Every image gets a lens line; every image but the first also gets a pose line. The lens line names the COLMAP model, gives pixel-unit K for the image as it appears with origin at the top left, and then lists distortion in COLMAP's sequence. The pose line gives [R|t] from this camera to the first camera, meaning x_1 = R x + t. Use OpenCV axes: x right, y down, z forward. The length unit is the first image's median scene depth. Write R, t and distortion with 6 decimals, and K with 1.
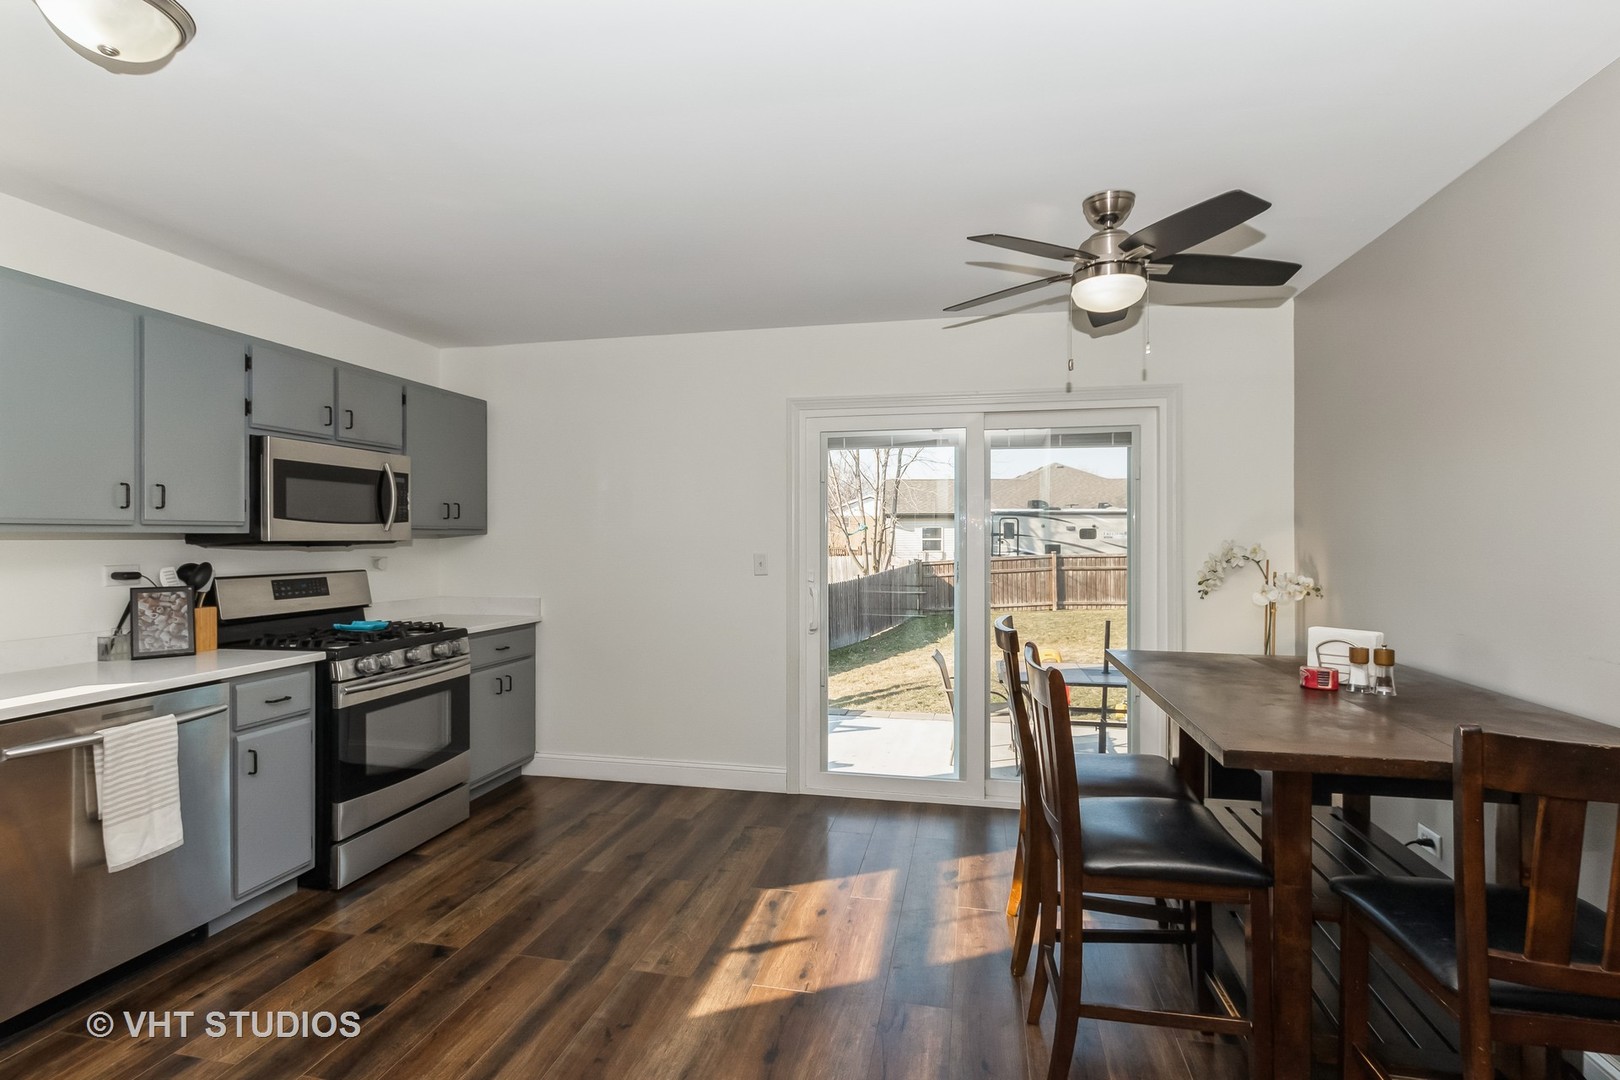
lens RADIAL K [[759.1, 0, 812.8], [0, 759.1, 539.6], [0, 0, 1]] dist [0.001119, -0.000055]
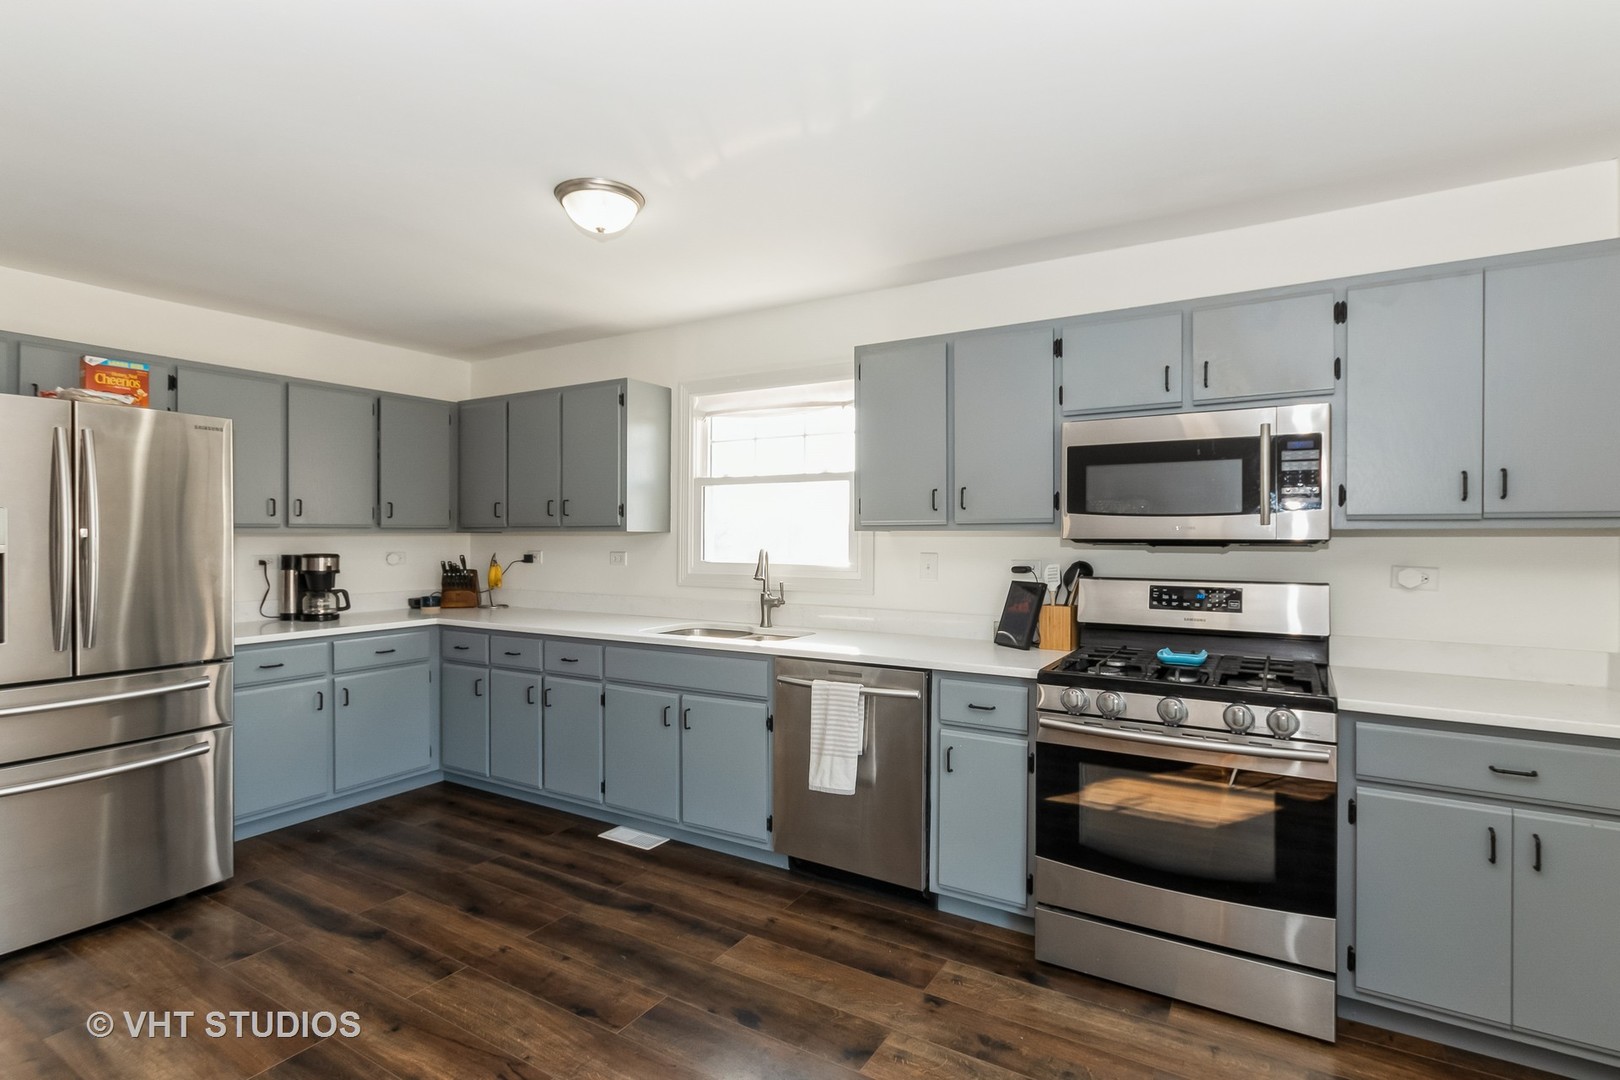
lens RADIAL K [[759.1, 0, 815.9], [0, 759.1, 536.9], [0, 0, 1]] dist [0.001119, -0.000055]
pose [[-0.311824, 0.001921, -0.950138, 0.083681], [-0.002699, 0.999992, 0.002908, -0.000825], [0.950136, 0.003471, -0.311817, 0.361962]]
